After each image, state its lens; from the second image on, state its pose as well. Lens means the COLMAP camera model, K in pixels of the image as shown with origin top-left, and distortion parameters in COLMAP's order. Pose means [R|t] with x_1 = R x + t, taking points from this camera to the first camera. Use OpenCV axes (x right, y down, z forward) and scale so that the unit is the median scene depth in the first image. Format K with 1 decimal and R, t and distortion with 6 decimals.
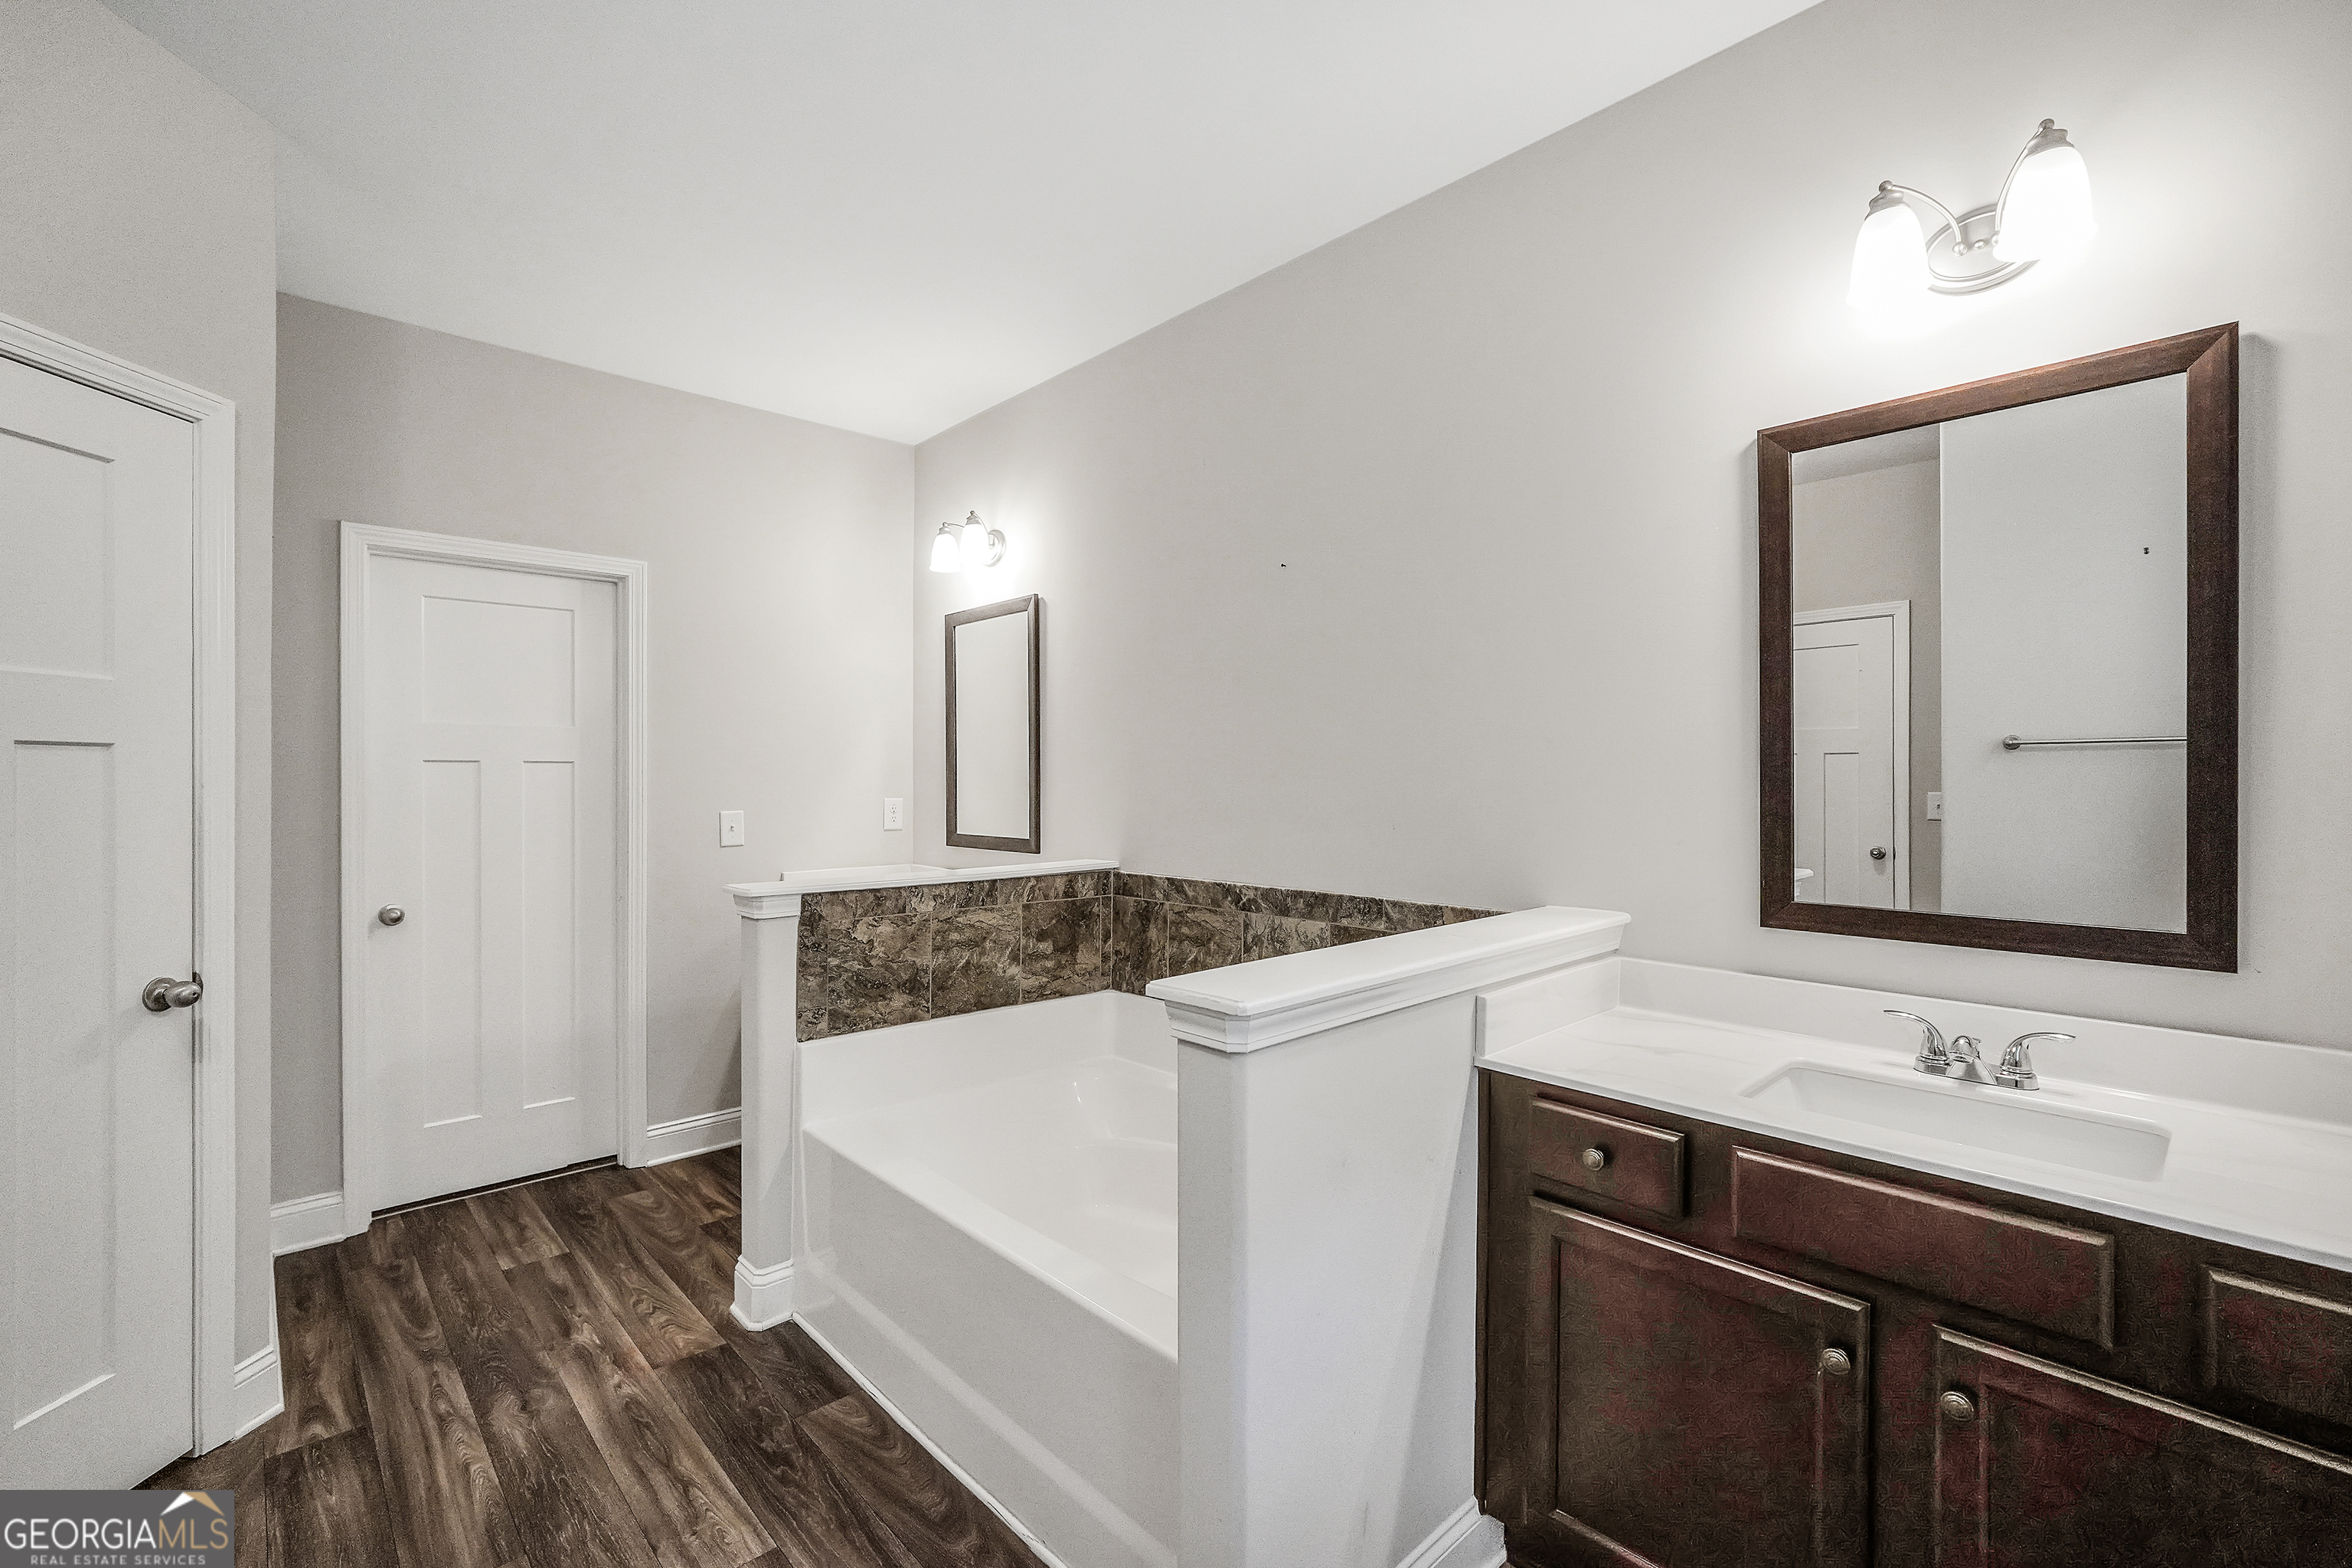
lens RADIAL K [[997.7, 0, 1169.2], [0, 997.7, 782.6], [0, 0, 1]] dist [-0.019337, 0.006586]
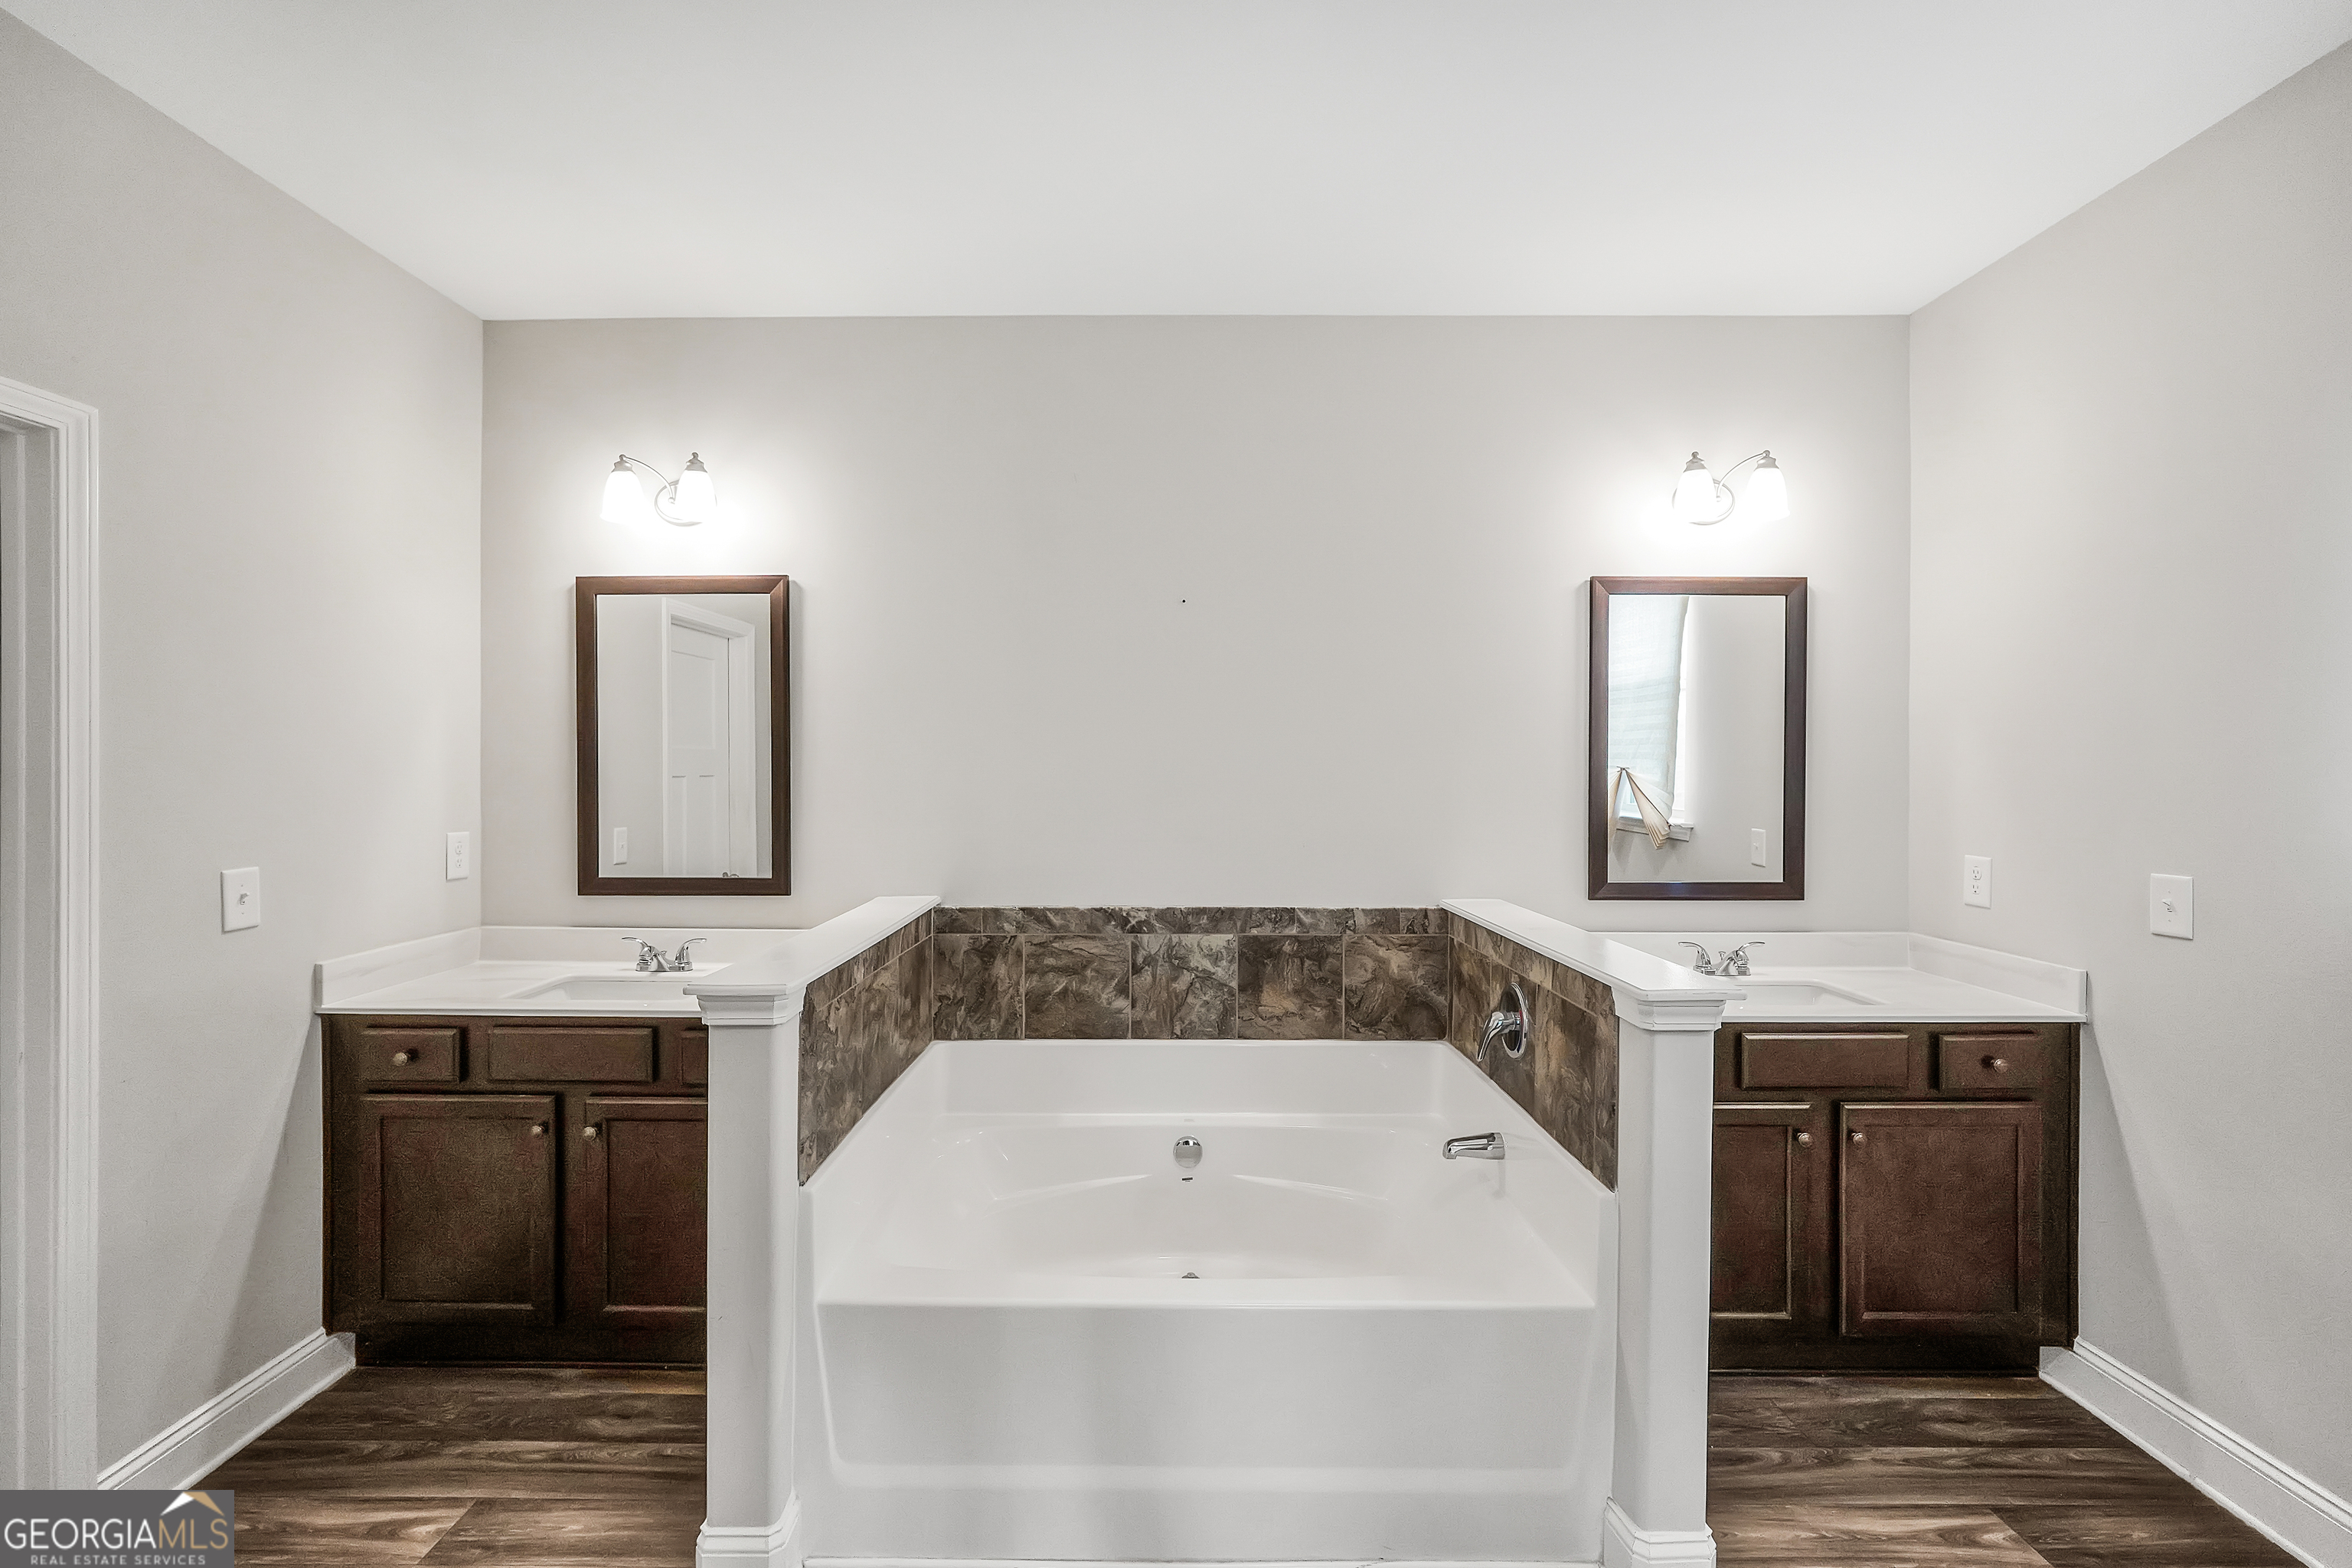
lens RADIAL K [[997.7, 0, 1168.9], [0, 997.7, 781.8], [0, 0, 1]] dist [-0.019337, 0.006586]
pose [[0.686111, -0.006277, 0.727469, -0.642199], [0.001703, 0.999974, 0.007021, -0.033004], [-0.727495, -0.003578, 0.686104, 0.276776]]
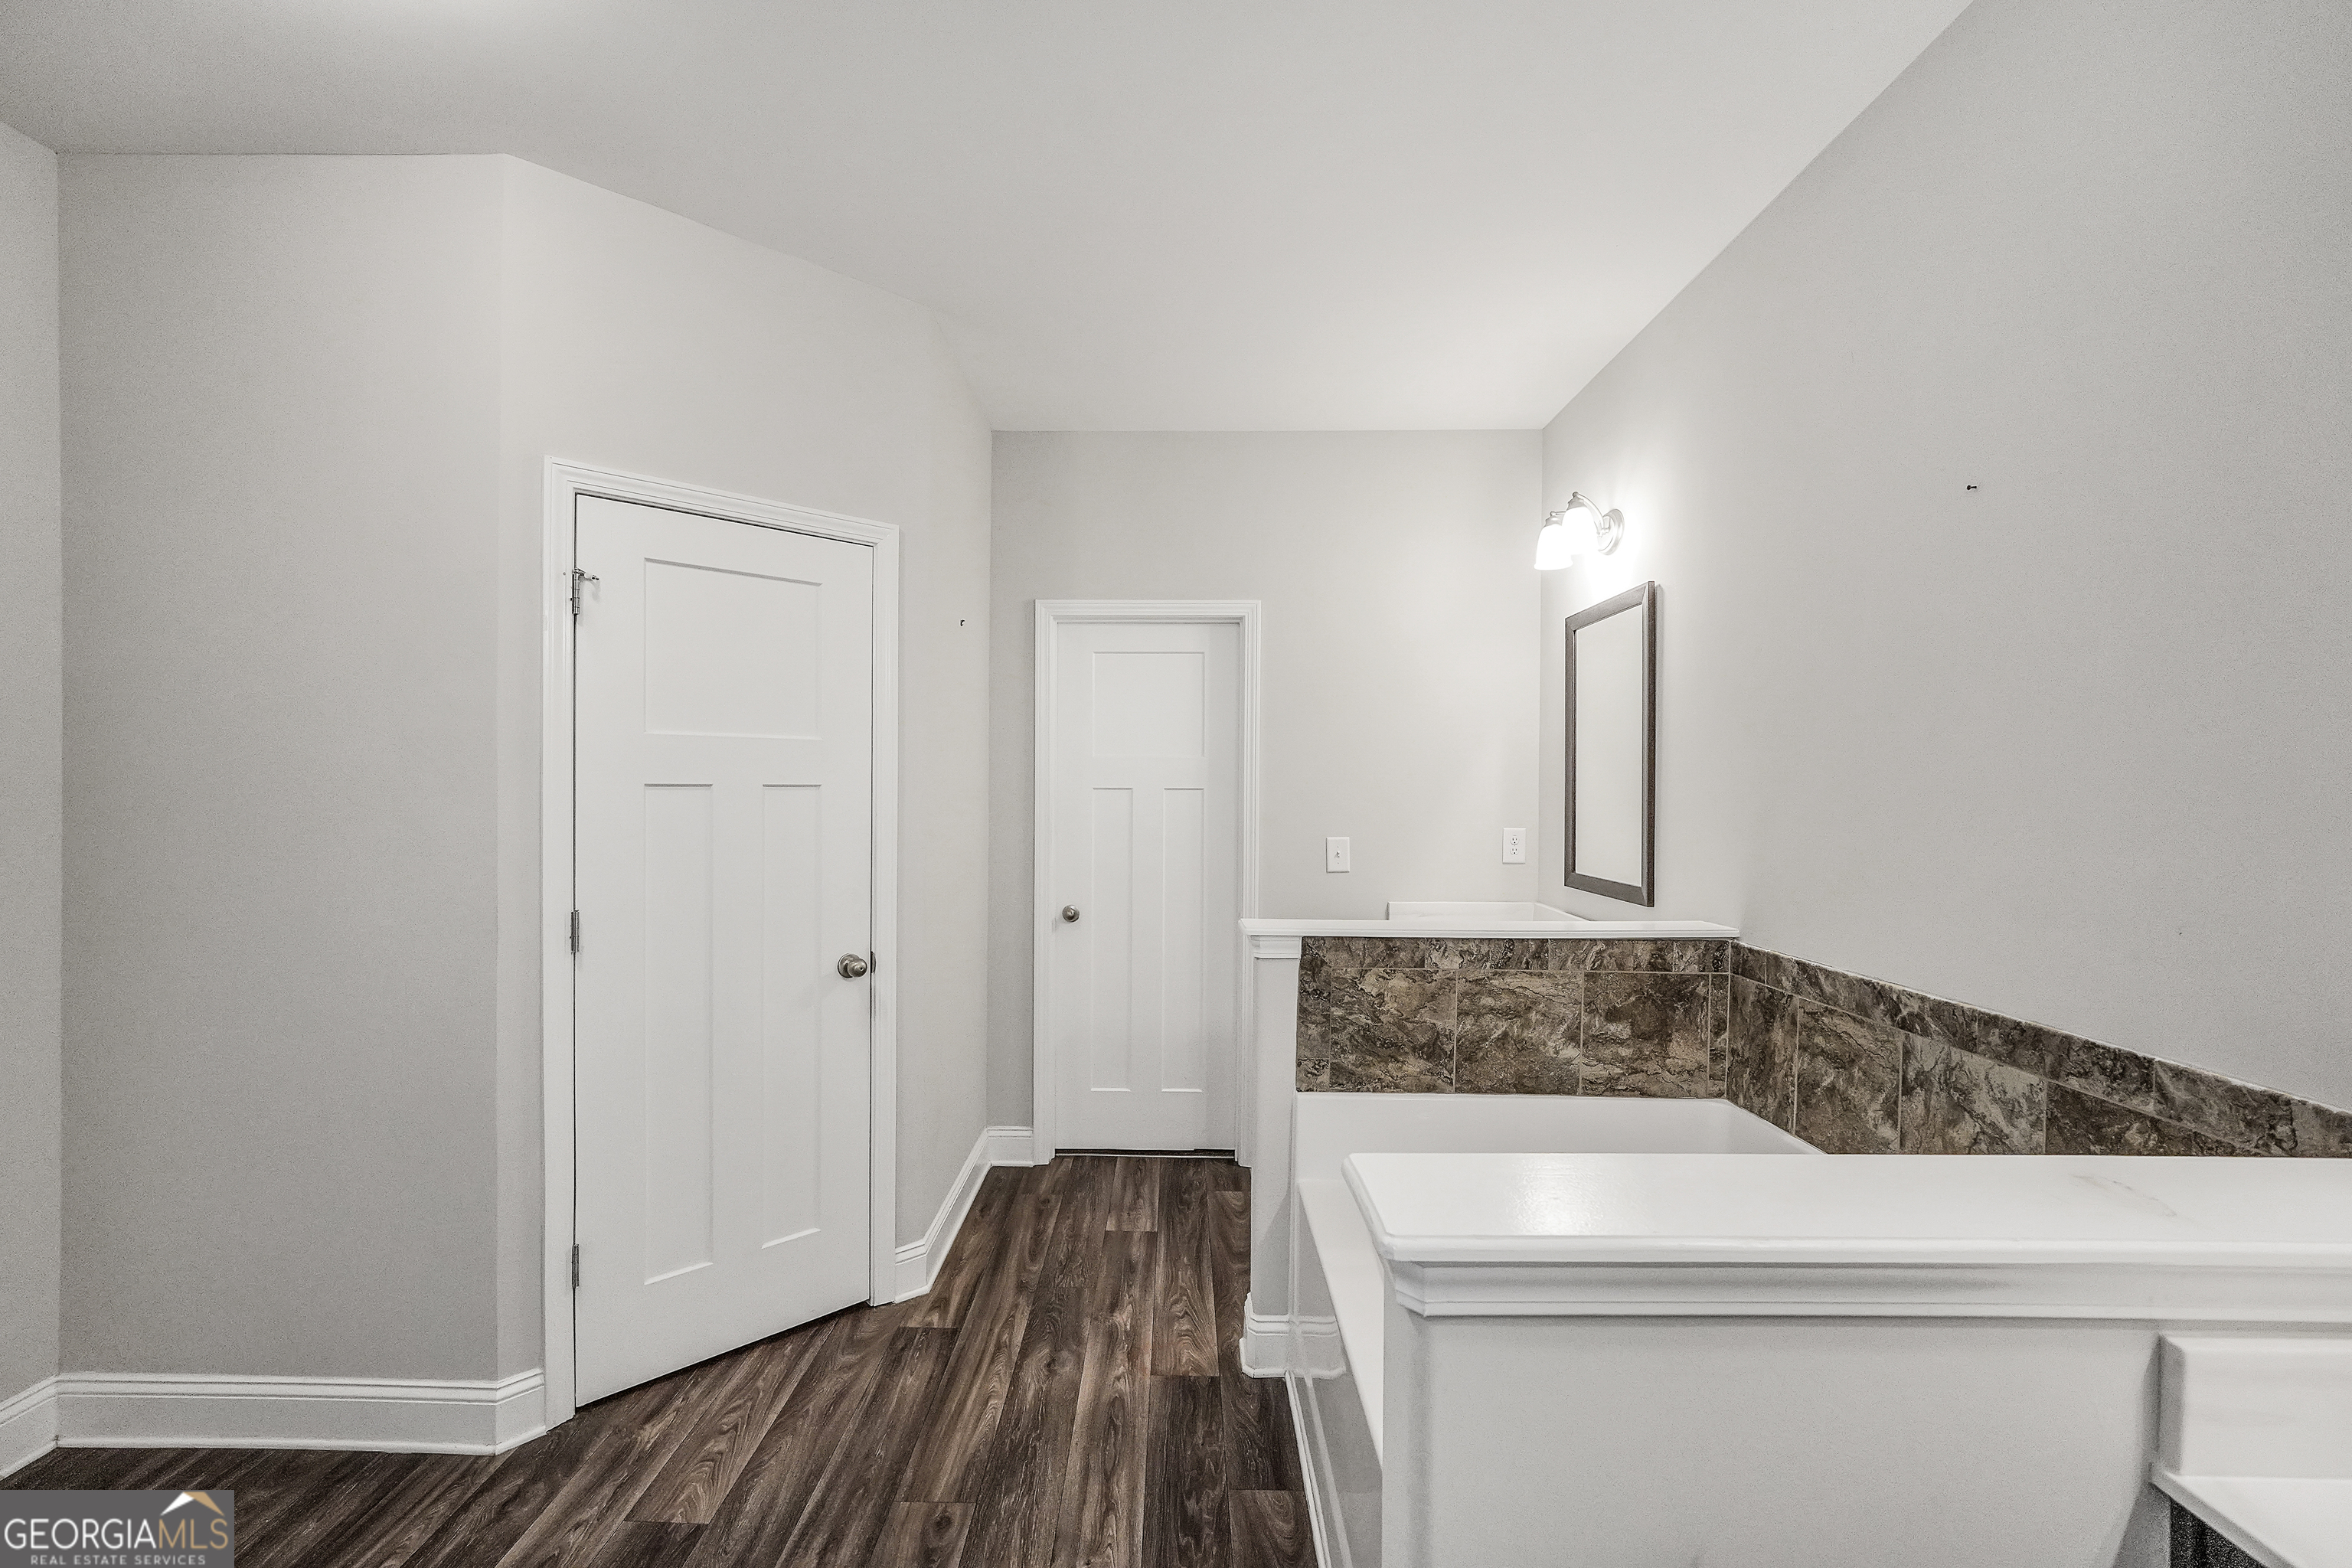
lens RADIAL K [[997.7, 0, 1164.2], [0, 997.7, 793.2], [0, 0, 1]] dist [-0.019337, 0.006586]
pose [[0.721765, 0.009941, -0.692067, 0.172616], [-0.008899, 0.999947, 0.005082, -0.025277], [0.692081, 0.002491, 0.721816, 0.198242]]
